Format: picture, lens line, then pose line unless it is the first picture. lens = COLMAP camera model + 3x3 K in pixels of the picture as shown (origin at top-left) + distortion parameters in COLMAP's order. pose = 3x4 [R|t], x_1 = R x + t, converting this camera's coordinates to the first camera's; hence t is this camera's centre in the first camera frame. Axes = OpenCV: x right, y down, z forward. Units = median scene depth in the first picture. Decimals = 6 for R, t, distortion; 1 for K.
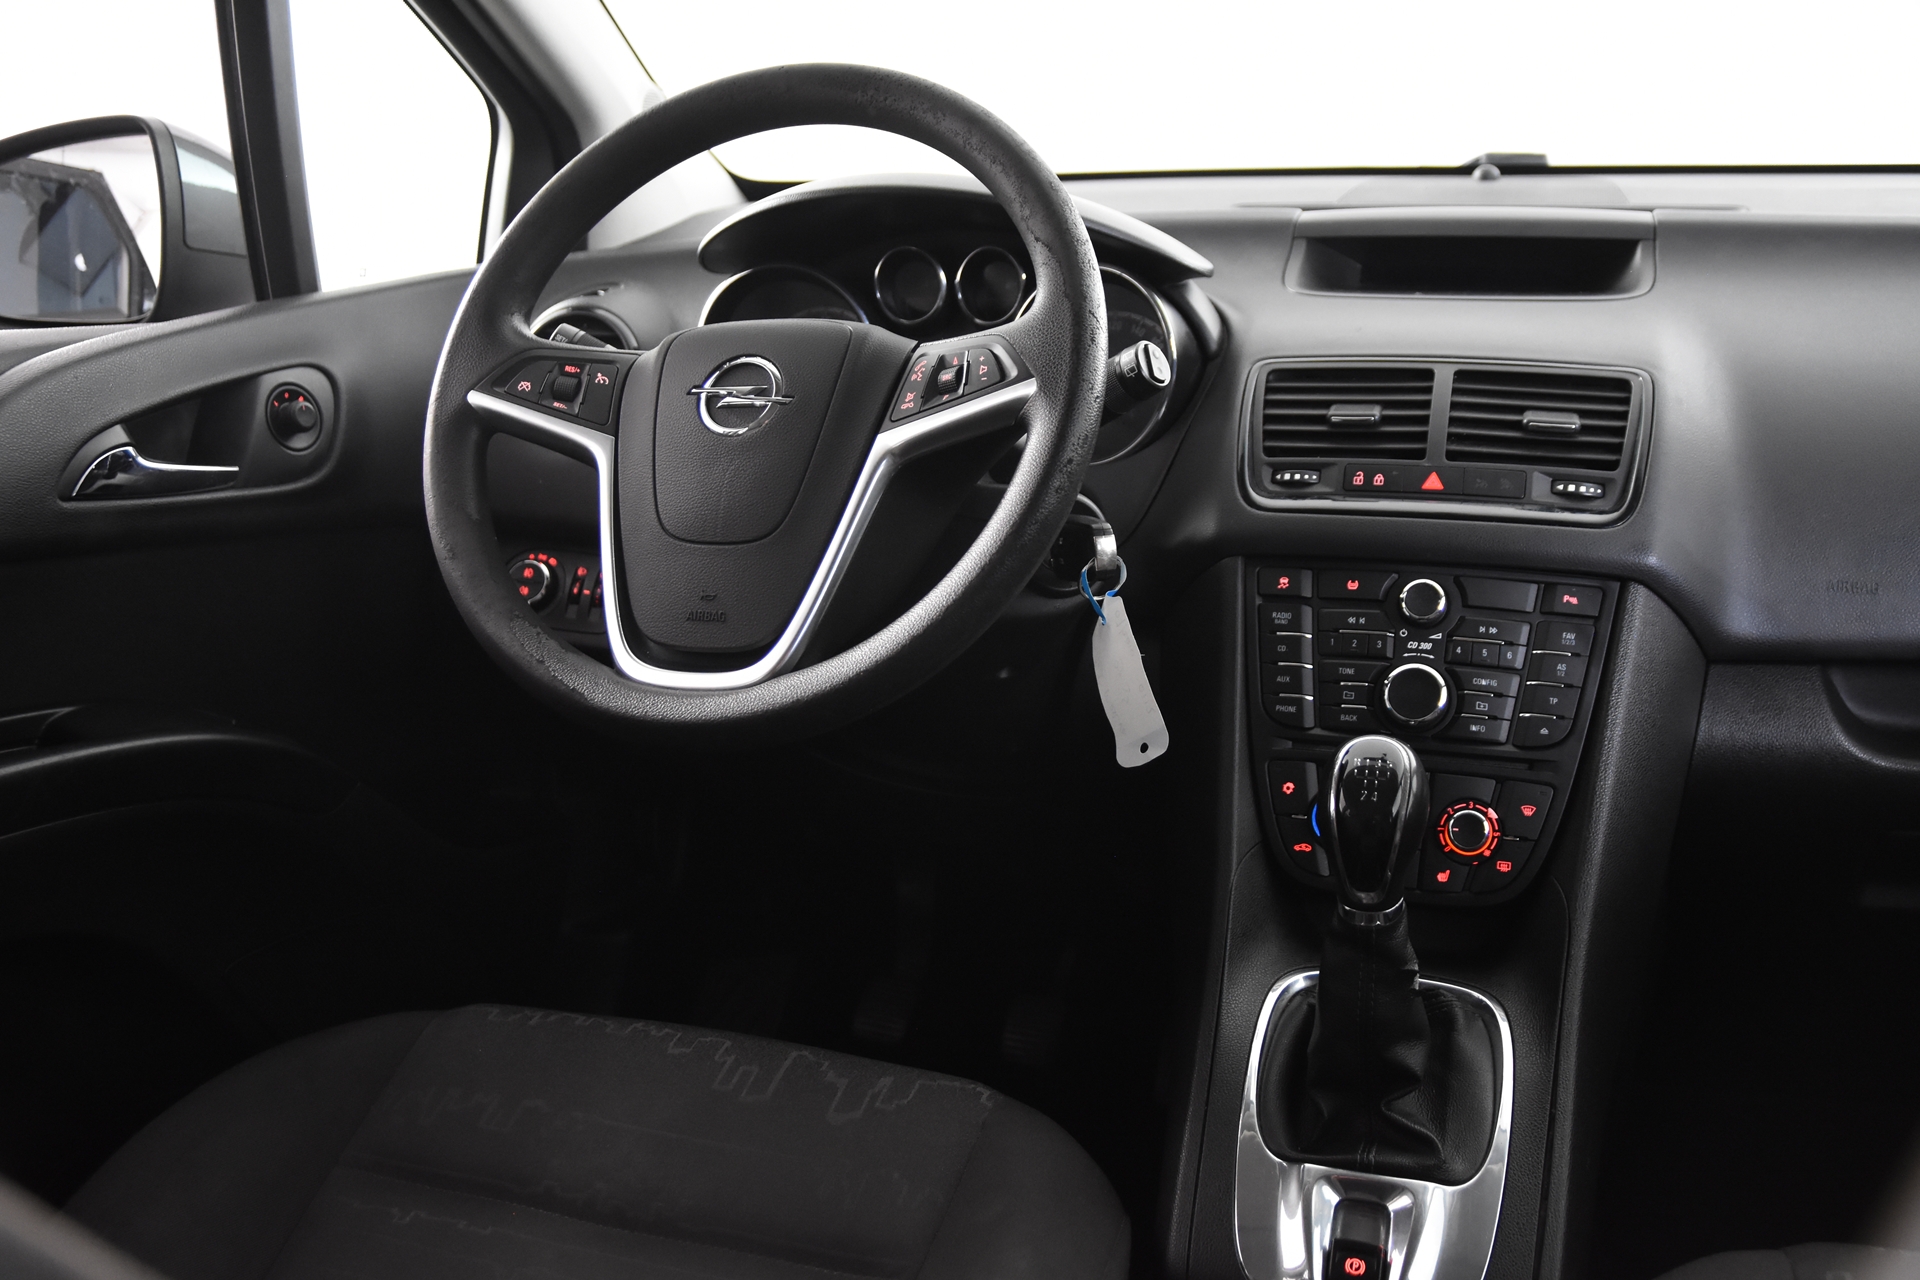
lens RADIAL K [[1709.9, 0, 957.7], [0, 1709.9, 652.9], [0, 0, 1]] dist [-0.069320, 0.022269]
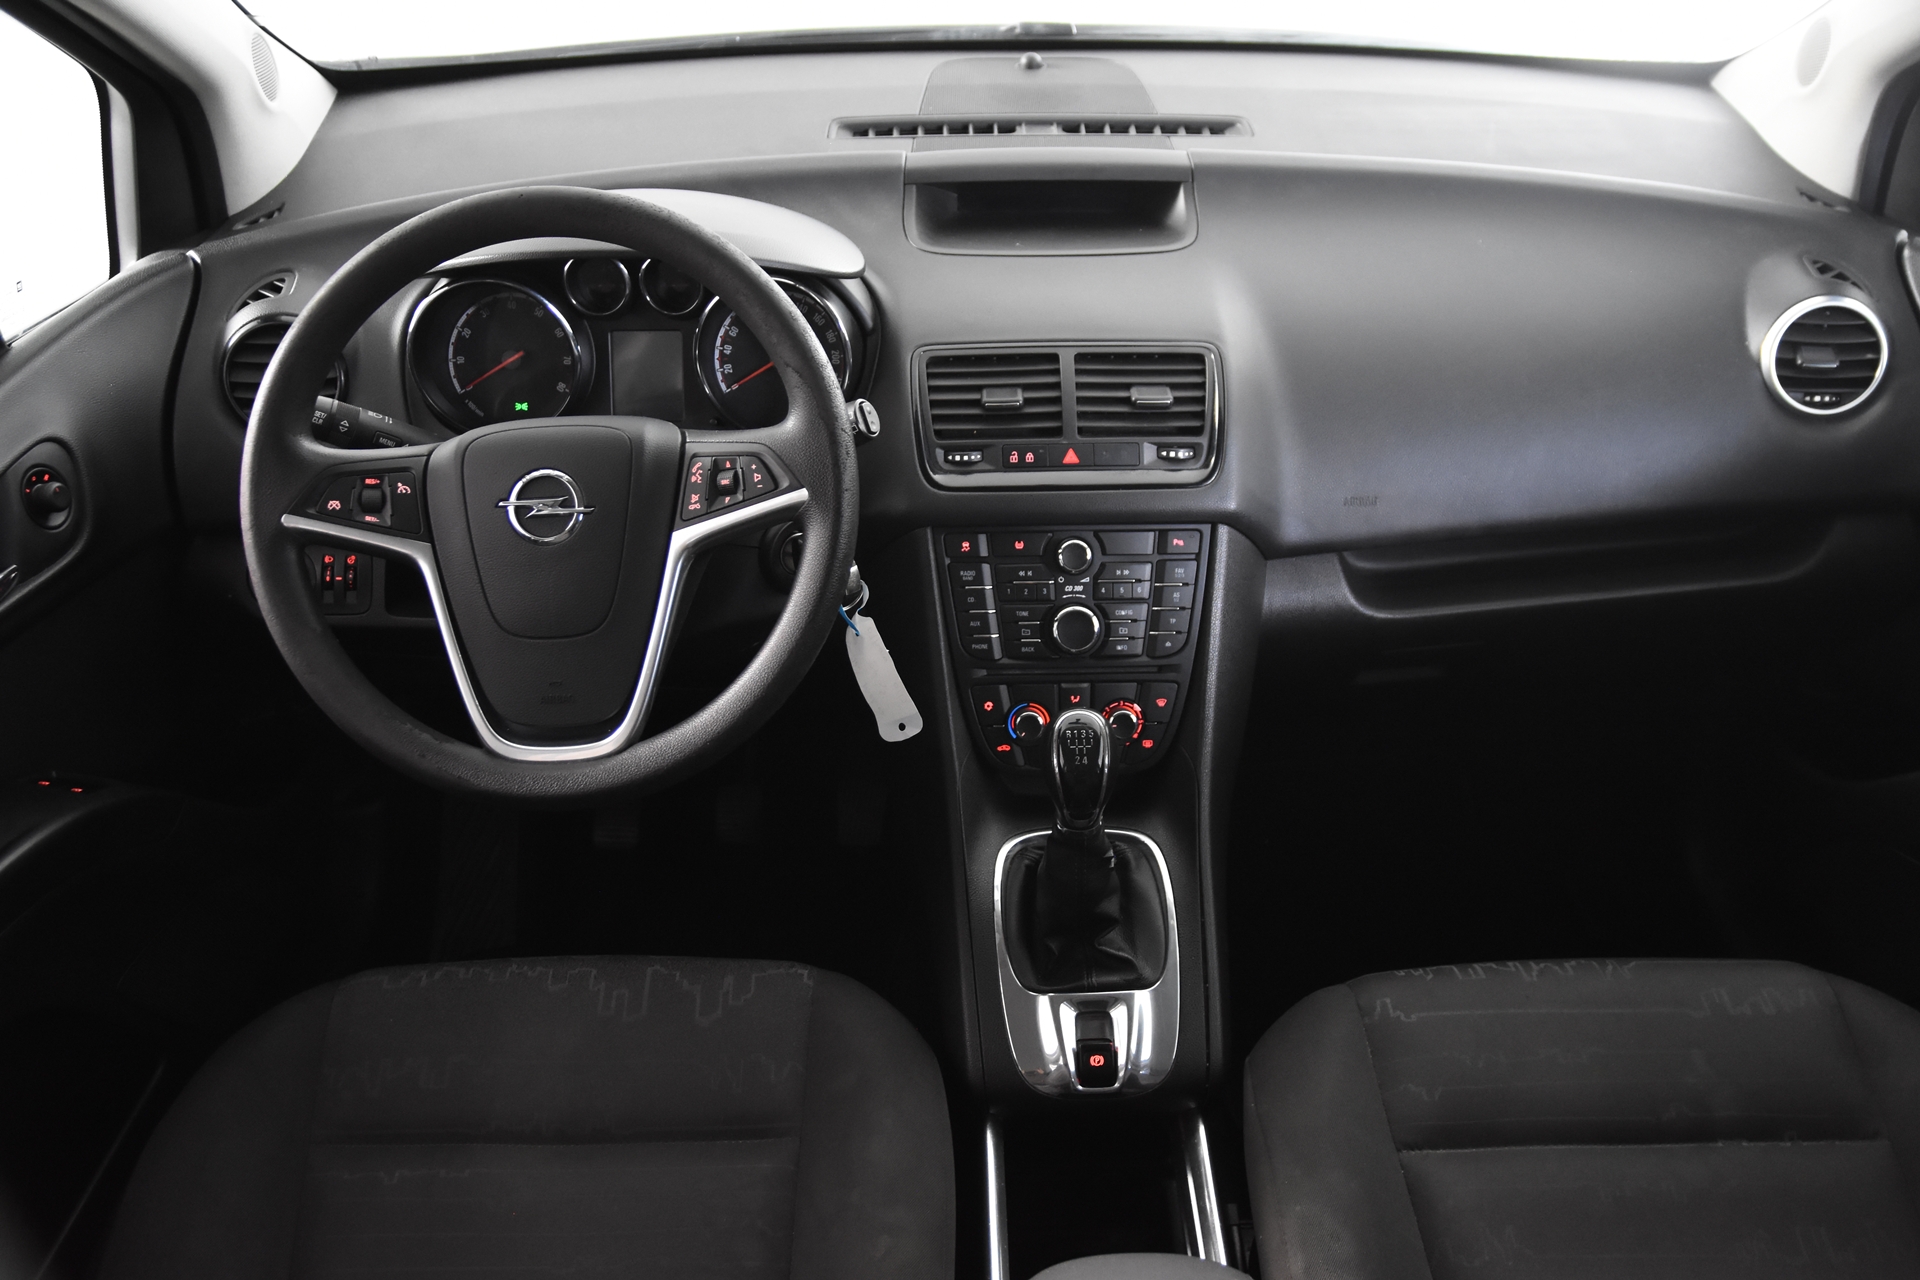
lens RADIAL K [[1601.9, 0, 972.4], [0, 1601.9, 652.8], [0, 0, 1]] dist [-0.108438, 0.116015]
pose [[0.938159, -0.177247, 0.297392, -0.186630], [0.084372, 0.950157, 0.300138, -0.344328], [-0.335768, -0.256486, 0.906353, -0.120849]]
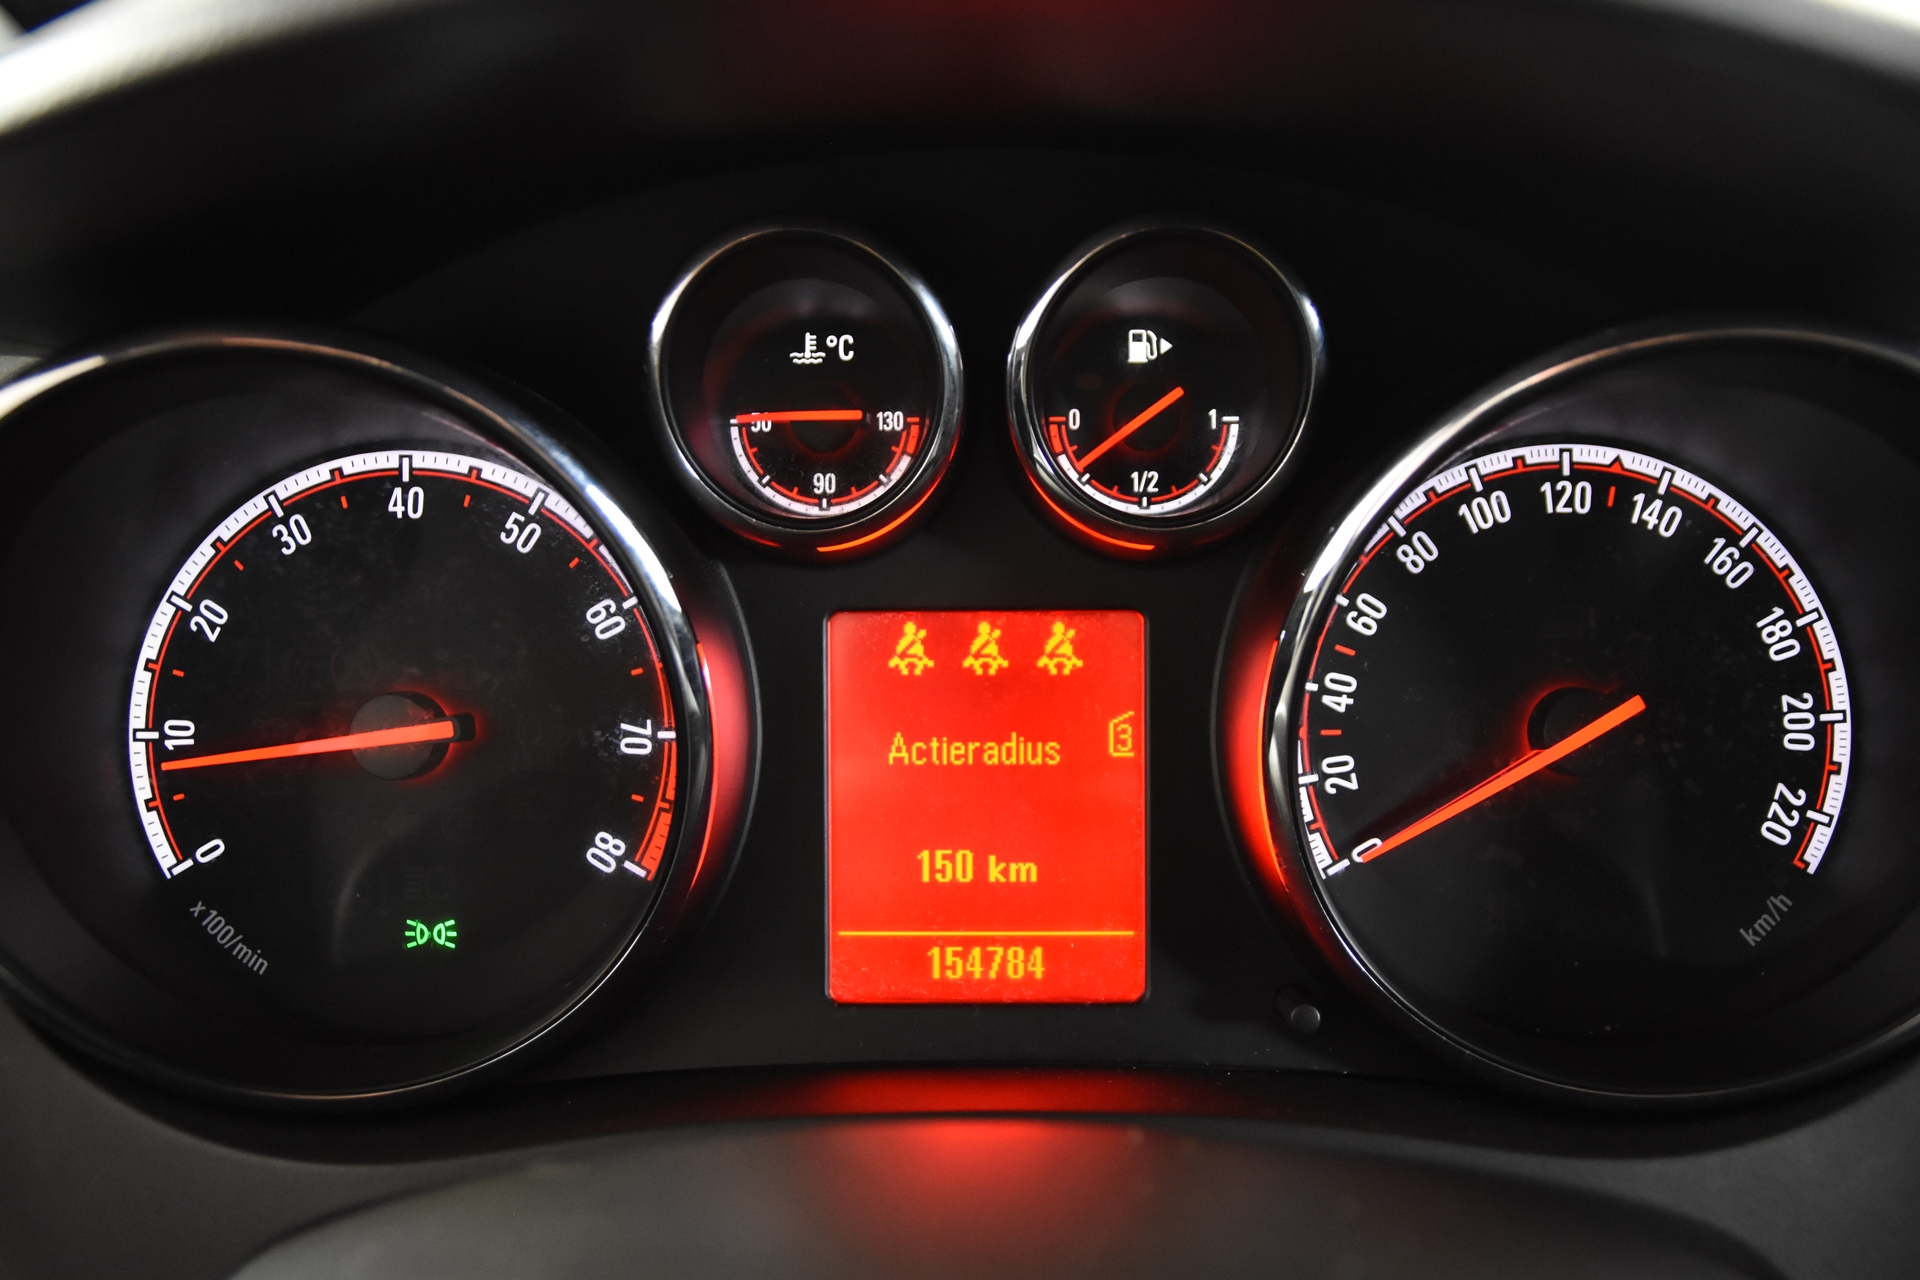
lens RADIAL K [[1709.9, 0, 928.9], [0, 1709.9, 695.5], [0, 0, 1]] dist [-0.069320, 0.022269]
pose [[0.934258, -0.120521, 0.335613, -0.122656], [0.089623, 0.990304, 0.106139, -0.243090], [-0.345151, -0.069083, 0.936001, 0.951963]]
